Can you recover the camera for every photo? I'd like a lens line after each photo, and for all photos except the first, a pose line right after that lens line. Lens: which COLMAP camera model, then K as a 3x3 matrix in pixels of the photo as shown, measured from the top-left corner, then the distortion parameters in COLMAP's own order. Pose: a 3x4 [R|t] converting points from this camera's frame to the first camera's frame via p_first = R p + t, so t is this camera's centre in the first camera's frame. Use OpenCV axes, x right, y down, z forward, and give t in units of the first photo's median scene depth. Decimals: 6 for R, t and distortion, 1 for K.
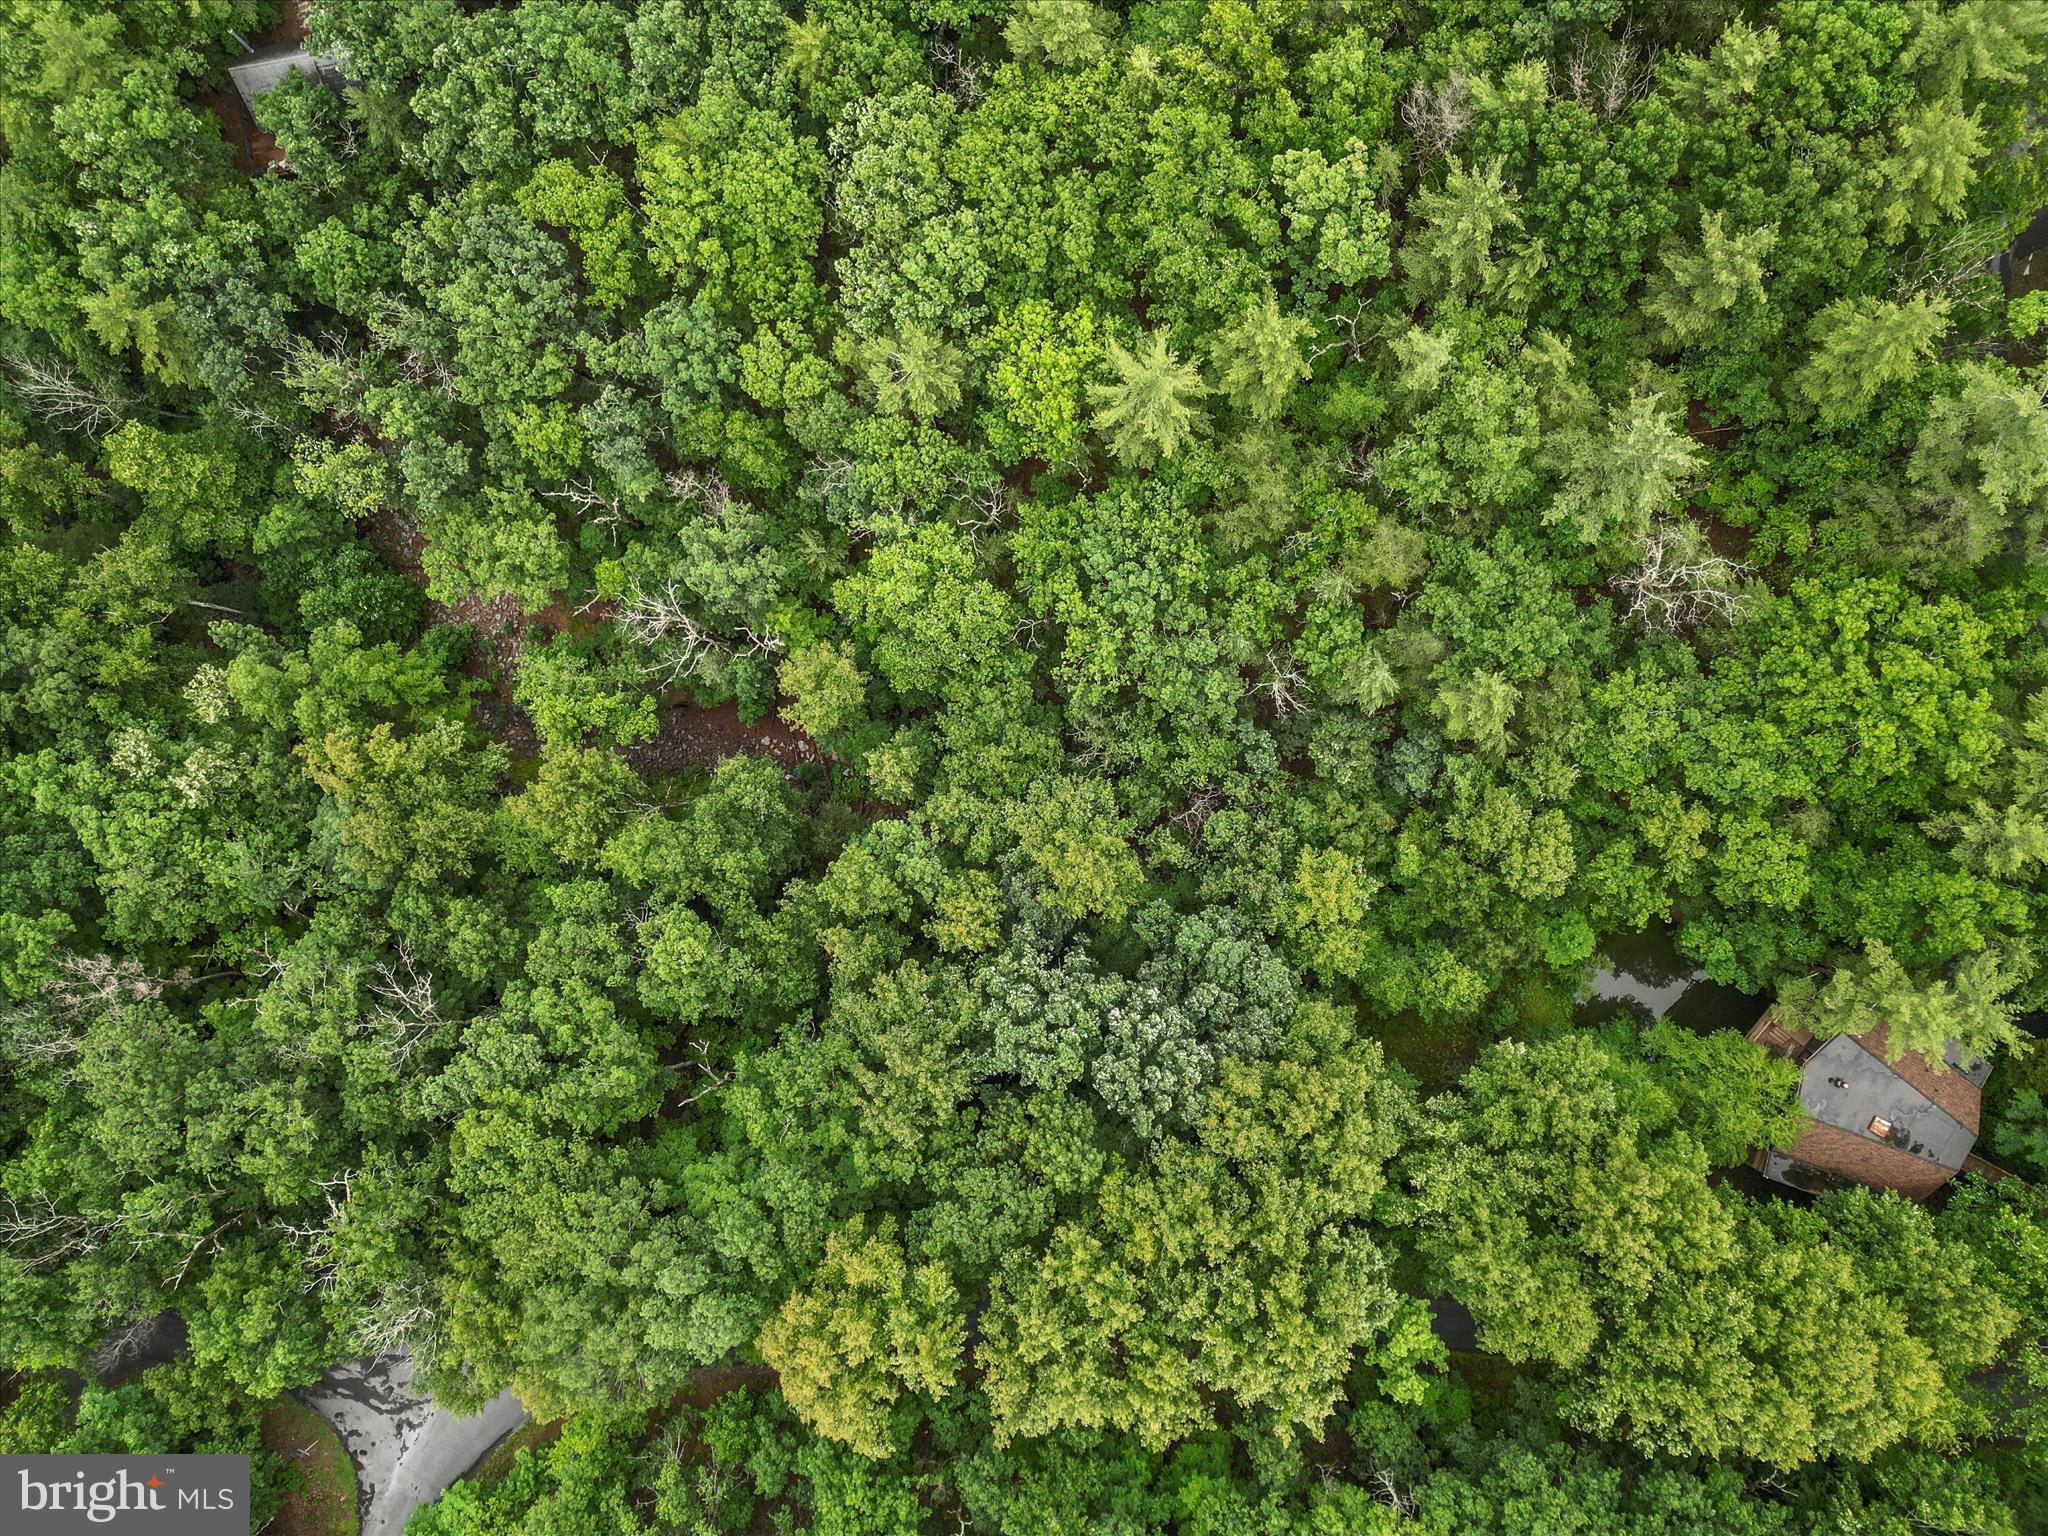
lens RADIAL K [[1420.3, 0, 1024.0], [0, 1420.3, 768.0], [0, 0, 1]] dist [0.076135, -0.063396]
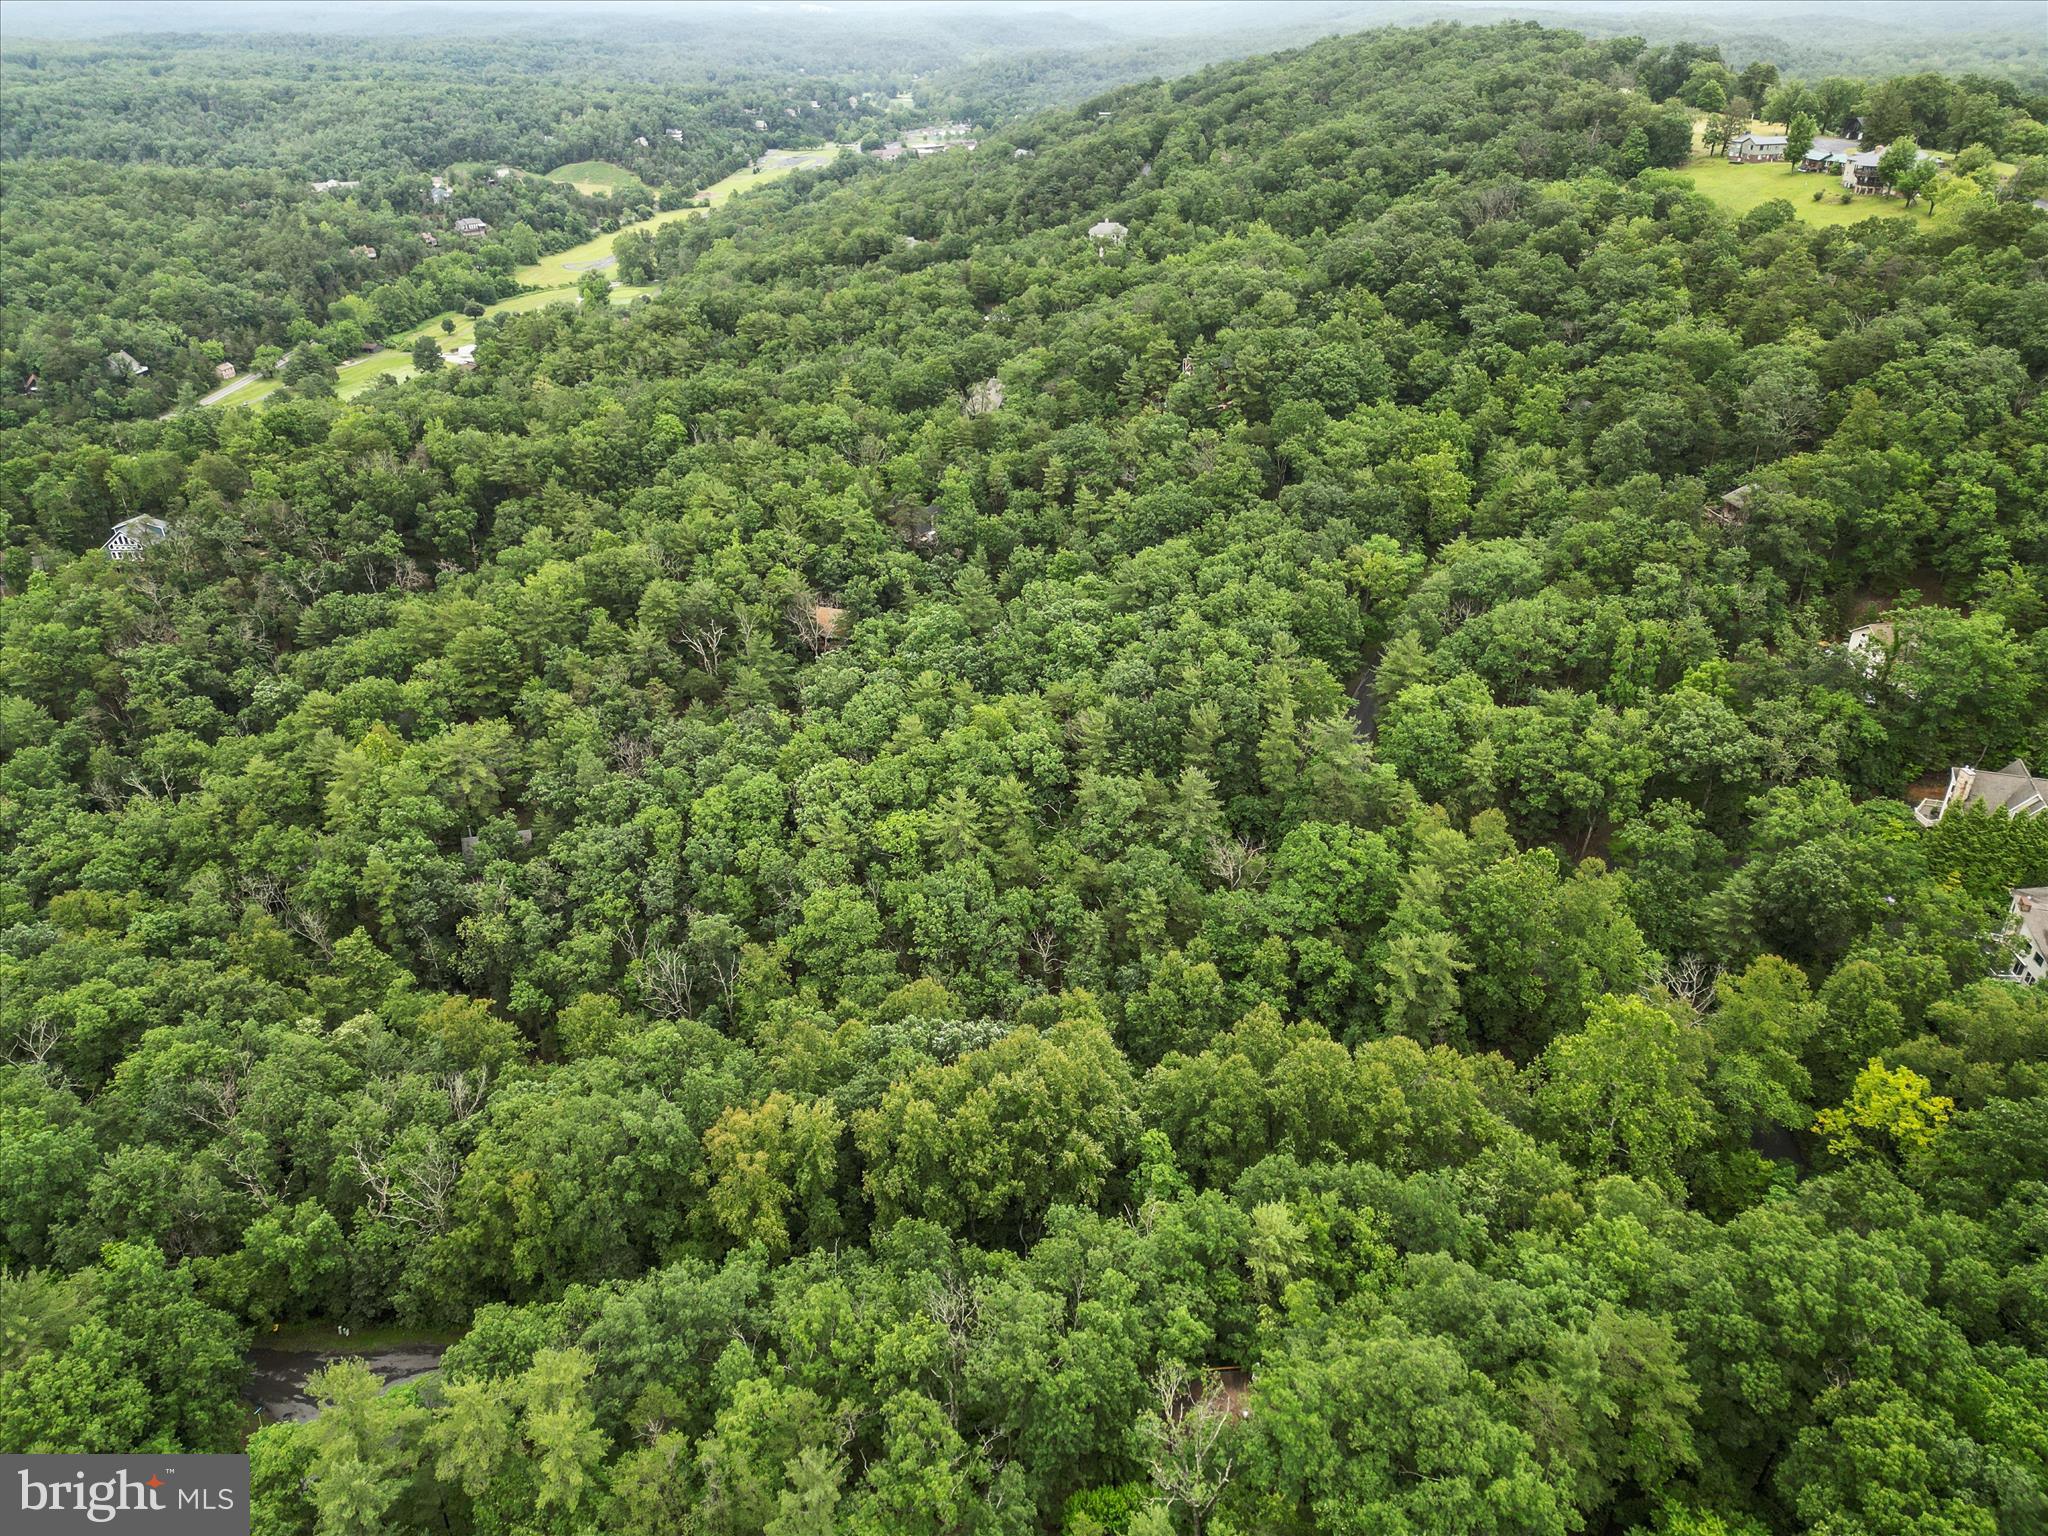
lens RADIAL K [[1420.3, 0, 1024.0], [0, 1420.3, 768.0], [0, 0, 1]] dist [0.076135, -0.063396]
pose [[0.996225, -0.011870, 0.085992, 0.014787], [0.080066, 0.508391, -0.857396, 1.303677], [-0.033540, 0.861044, 0.507422, -0.041534]]
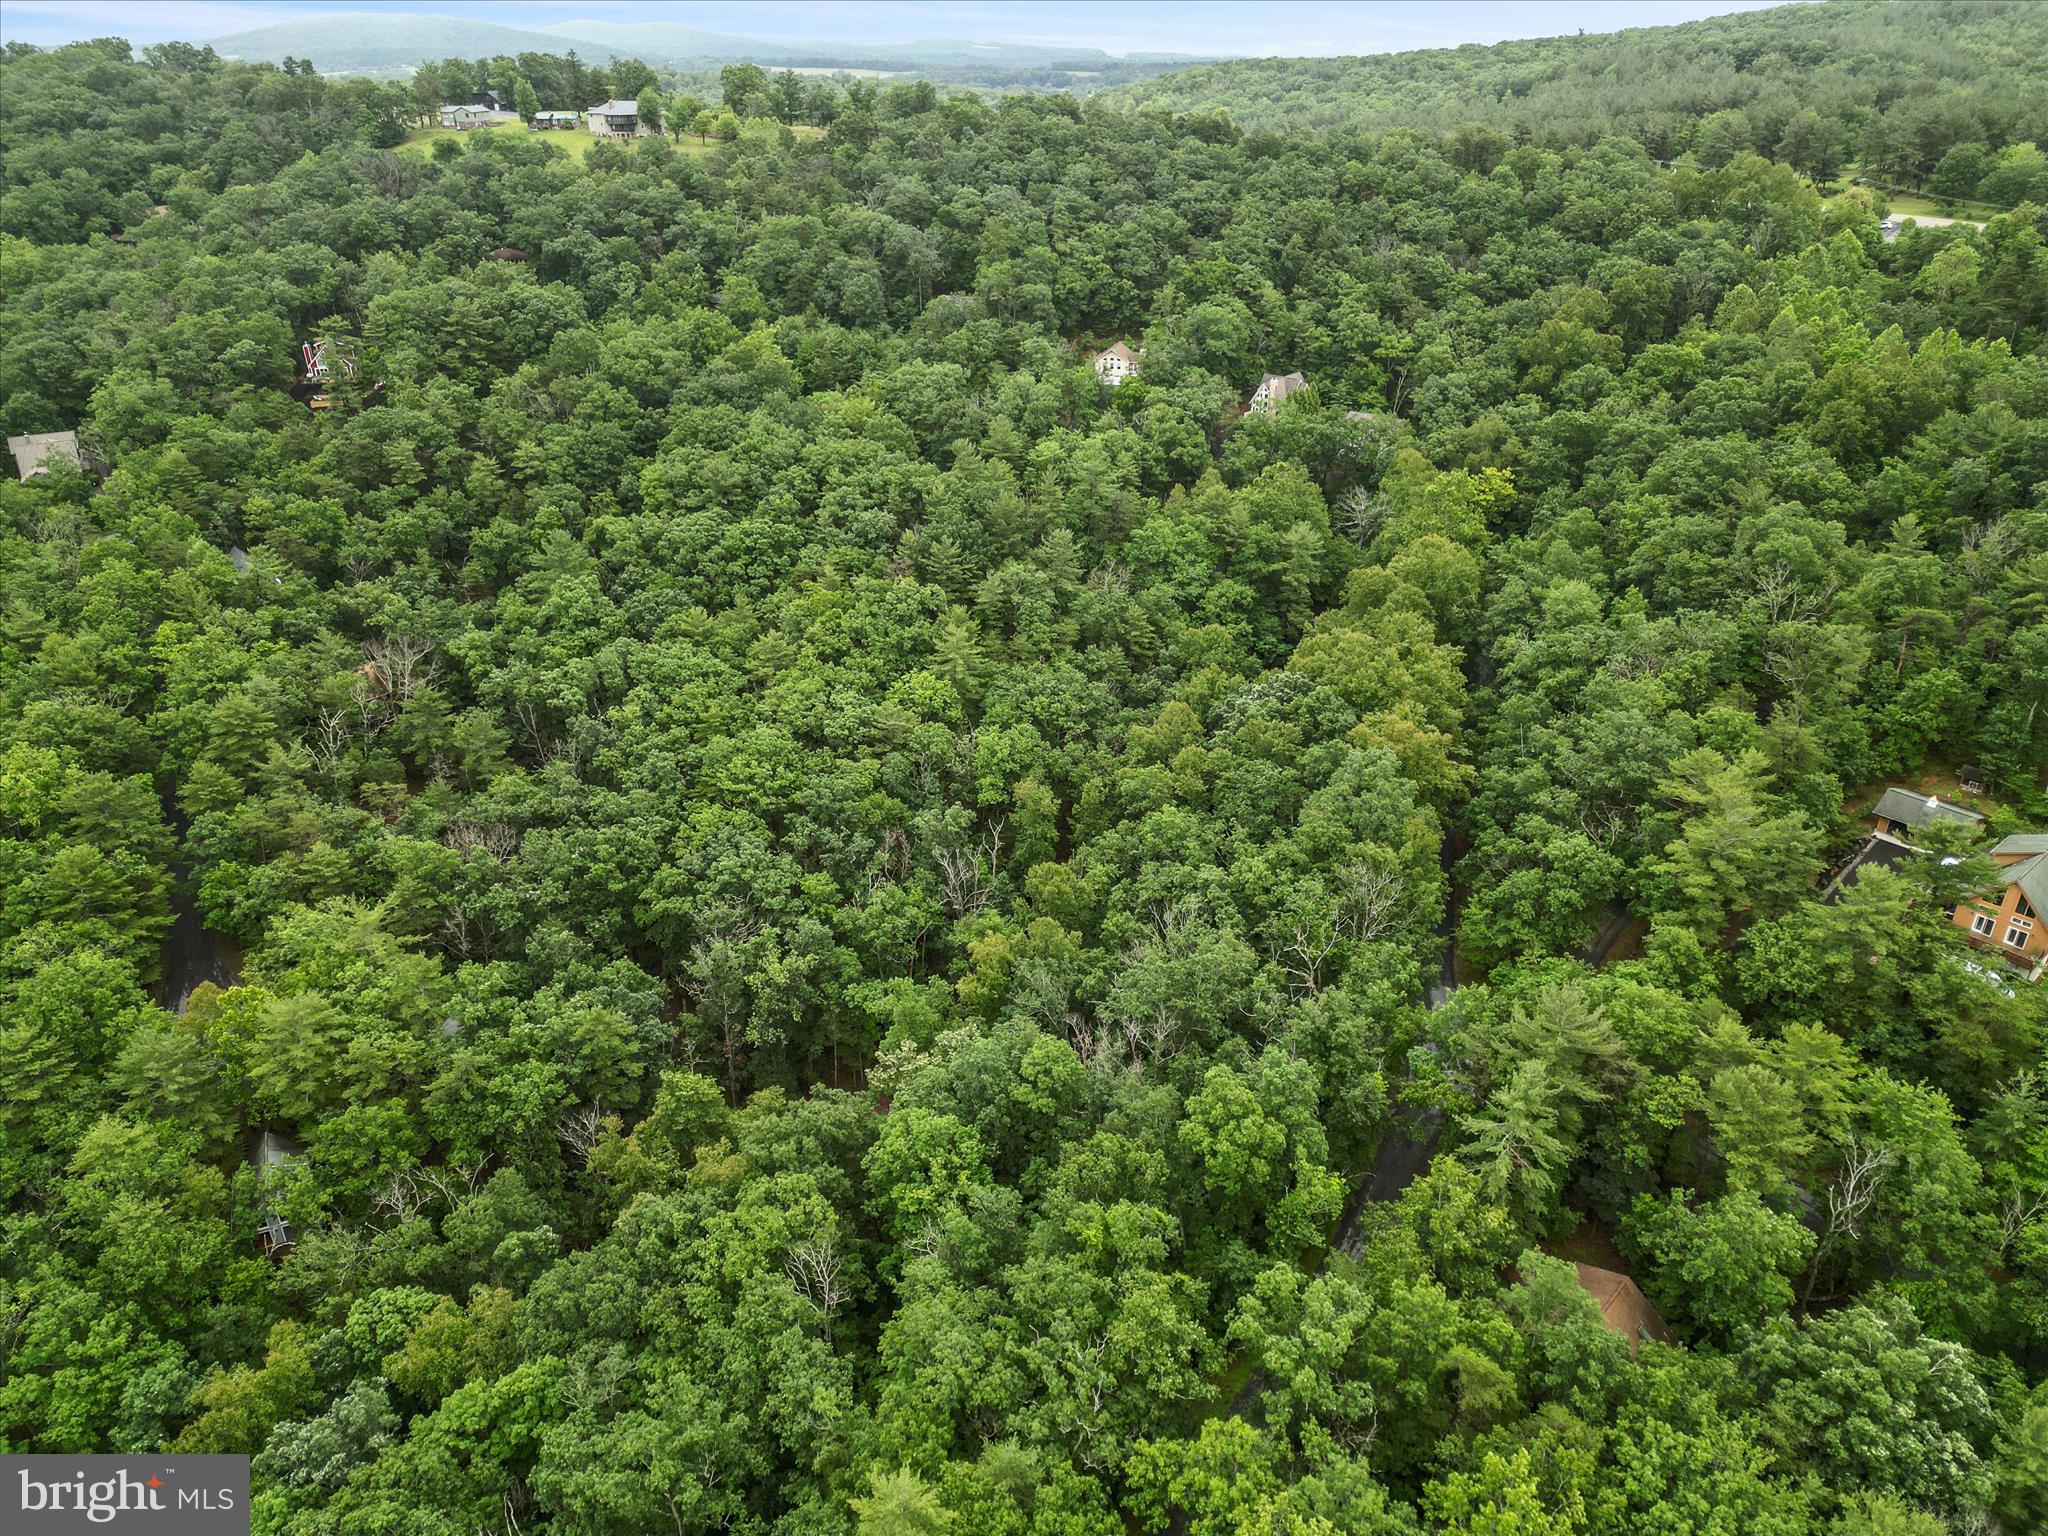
lens RADIAL K [[1420.3, 0, 1024.0], [0, 1420.3, 768.0], [0, 0, 1]] dist [0.076135, -0.063396]
pose [[0.305146, -0.406260, 0.861301, -1.663275], [0.951664, 0.163293, -0.260138, 0.379202], [-0.034961, 0.899049, 0.436451, 0.228746]]
